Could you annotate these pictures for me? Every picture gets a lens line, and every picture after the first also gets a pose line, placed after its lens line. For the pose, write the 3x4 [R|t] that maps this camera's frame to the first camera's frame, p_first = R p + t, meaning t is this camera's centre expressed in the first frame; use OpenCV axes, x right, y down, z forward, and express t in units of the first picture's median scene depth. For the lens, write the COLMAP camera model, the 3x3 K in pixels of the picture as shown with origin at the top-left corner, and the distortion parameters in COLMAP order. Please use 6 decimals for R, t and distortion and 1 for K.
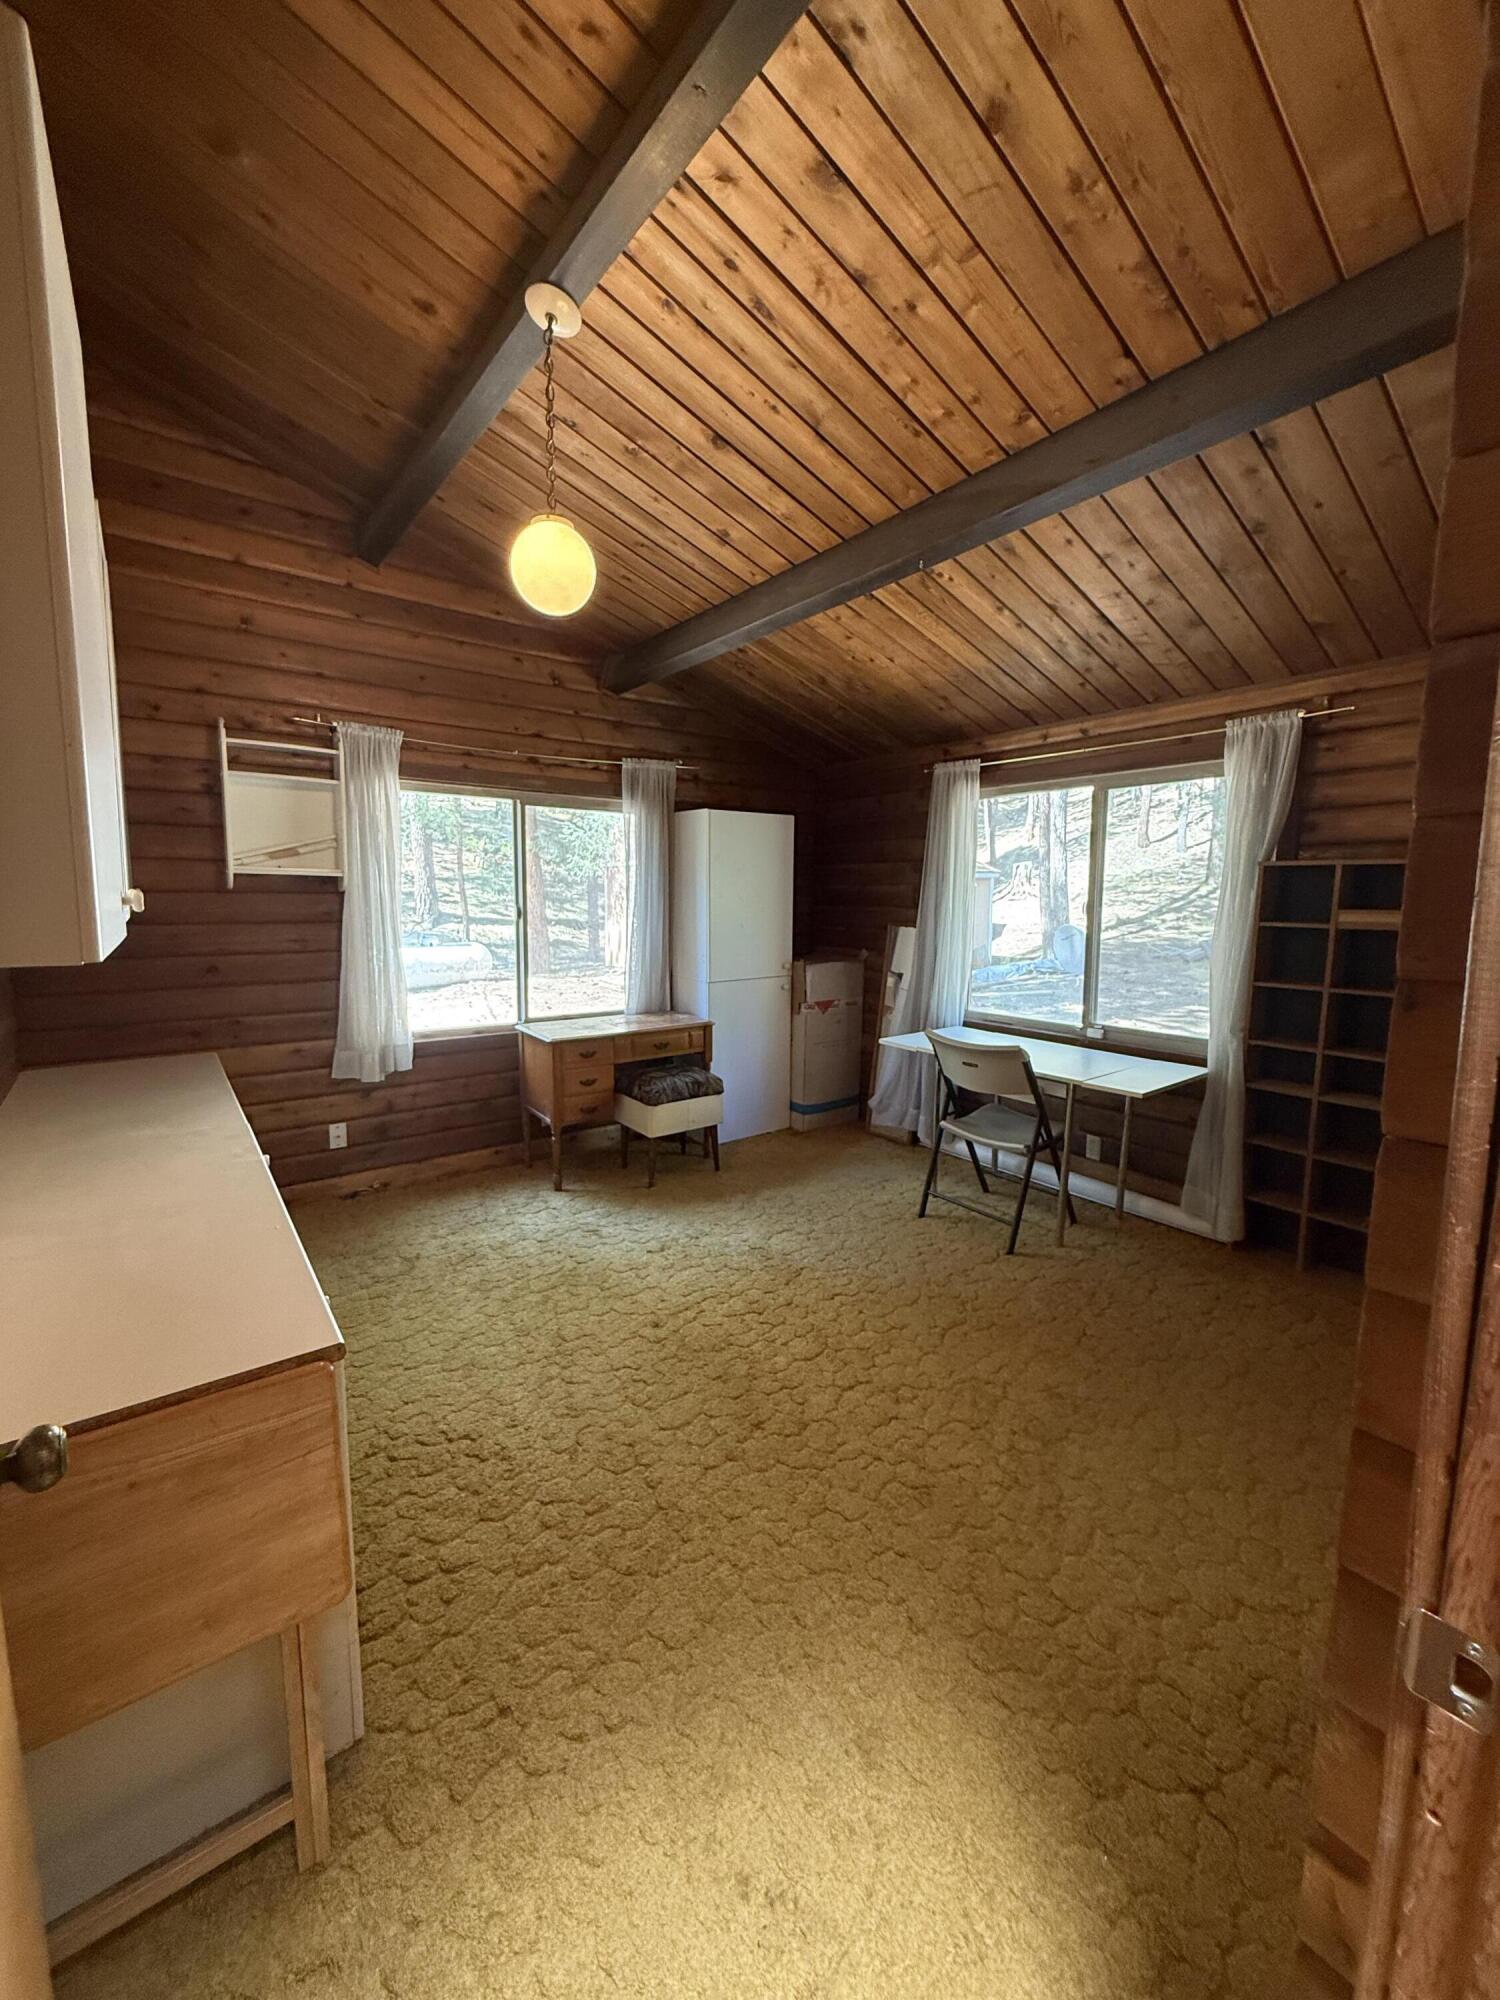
lens RADIAL K [[796.3, 0, 751.1], [0, 796.3, 1001.7], [0, 0, 1]] dist [-0.001205, -0.001161]
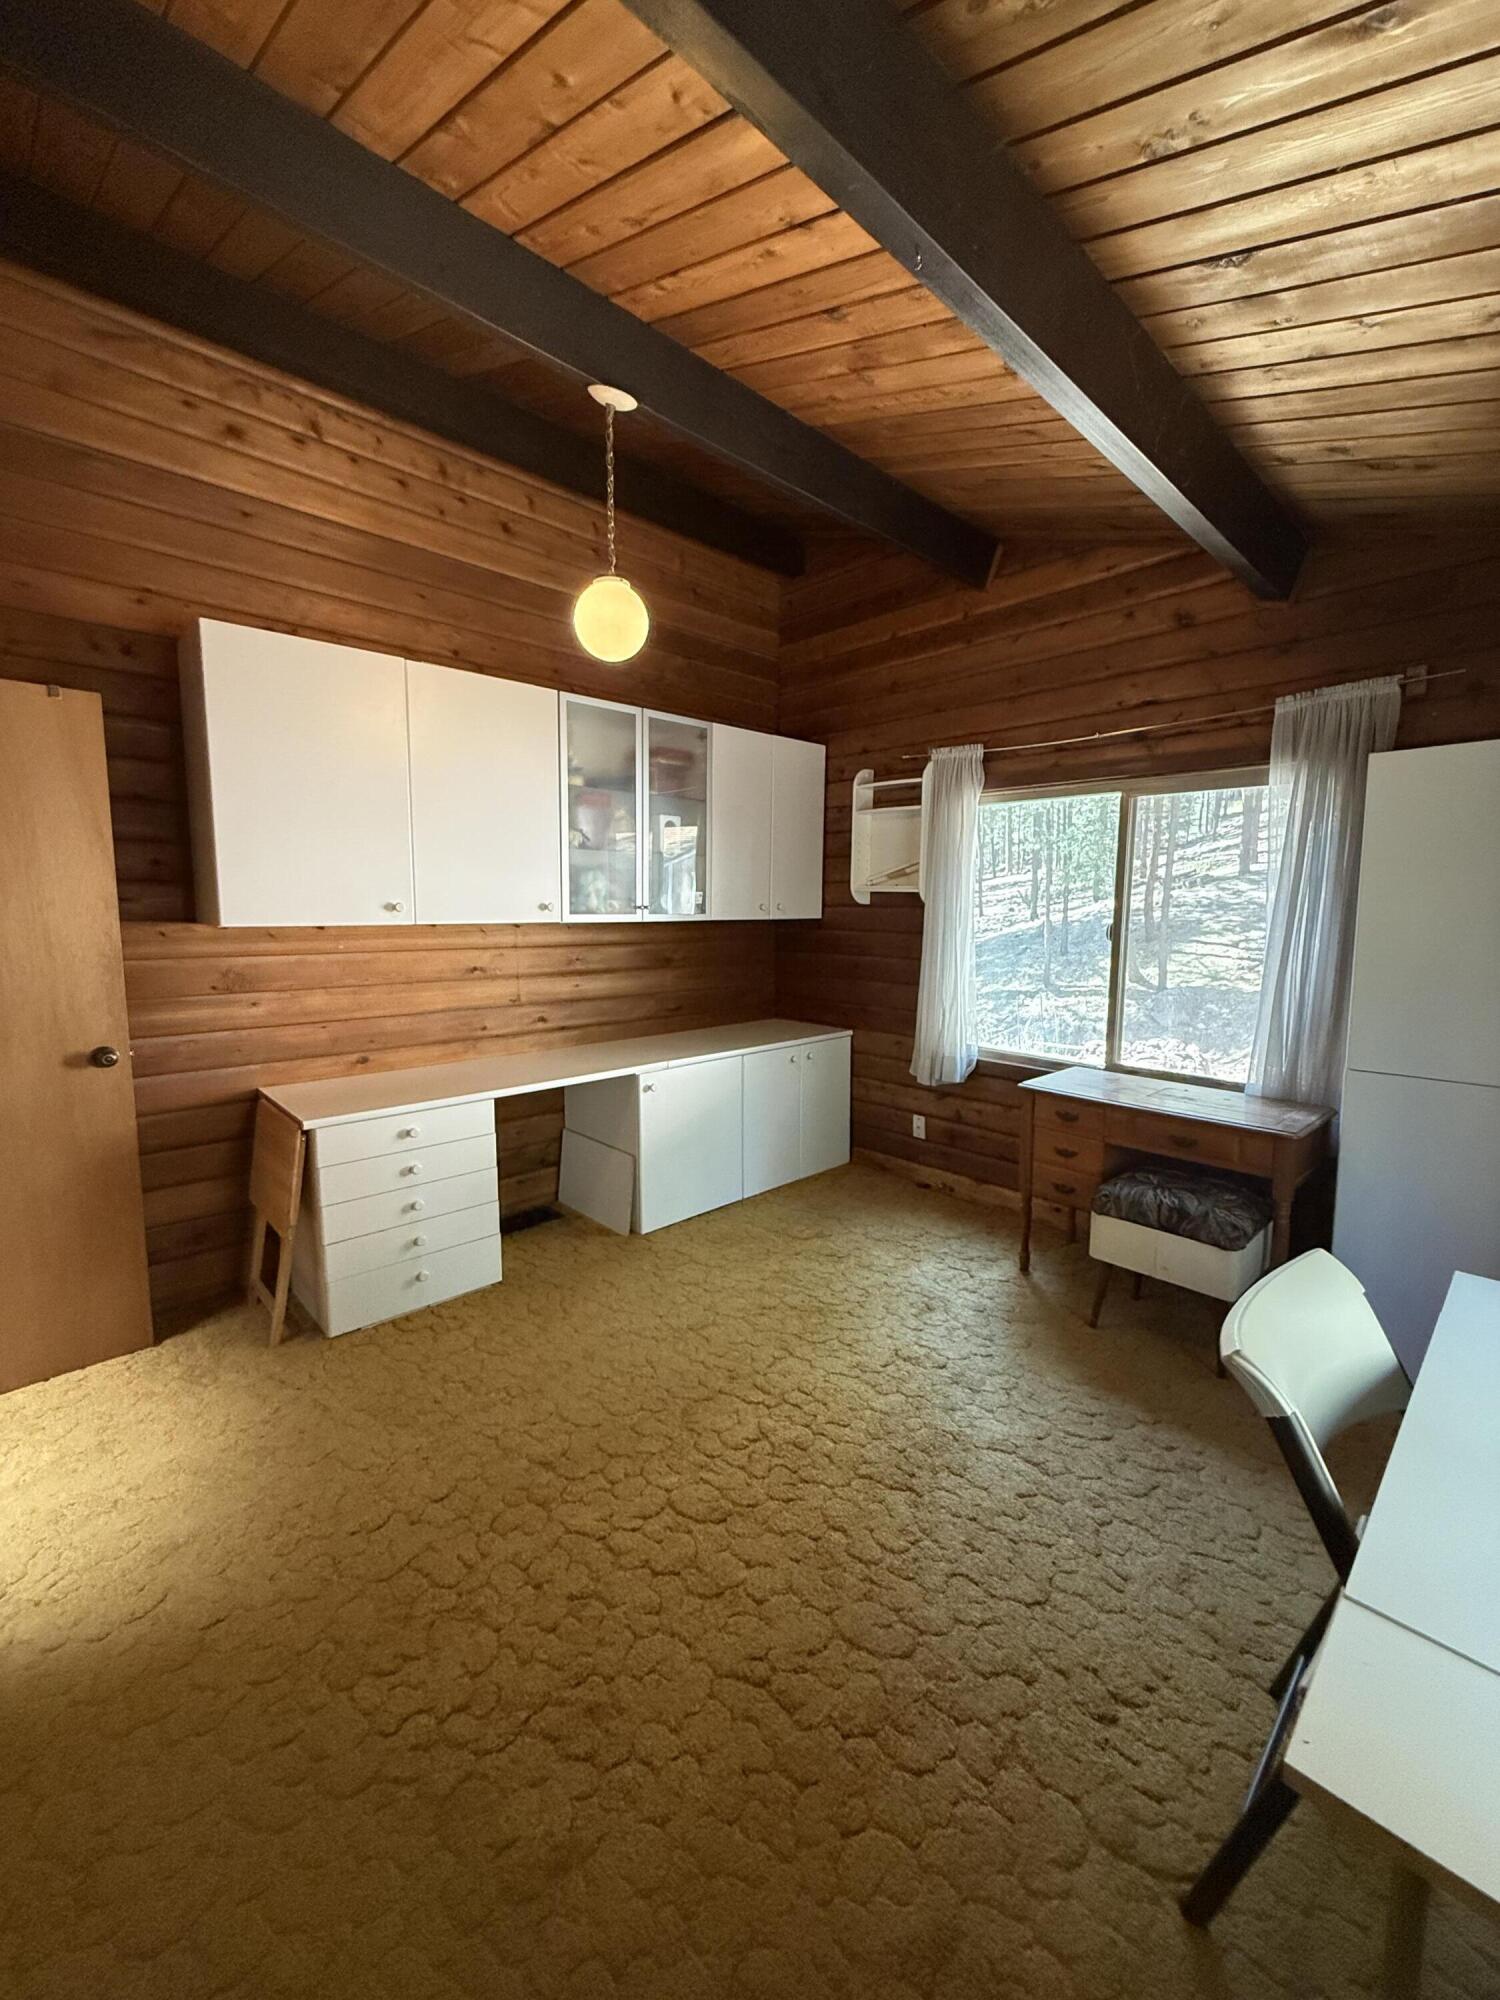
lens RADIAL K [[796.3, 0, 749.0], [0, 796.3, 998.5], [0, 0, 1]] dist [-0.001205, -0.001161]
pose [[0.098962, 0.109252, -0.989076, 0.565801], [-0.140985, 0.985467, 0.094747, -0.083690], [0.985053, 0.130069, 0.112927, 0.664462]]
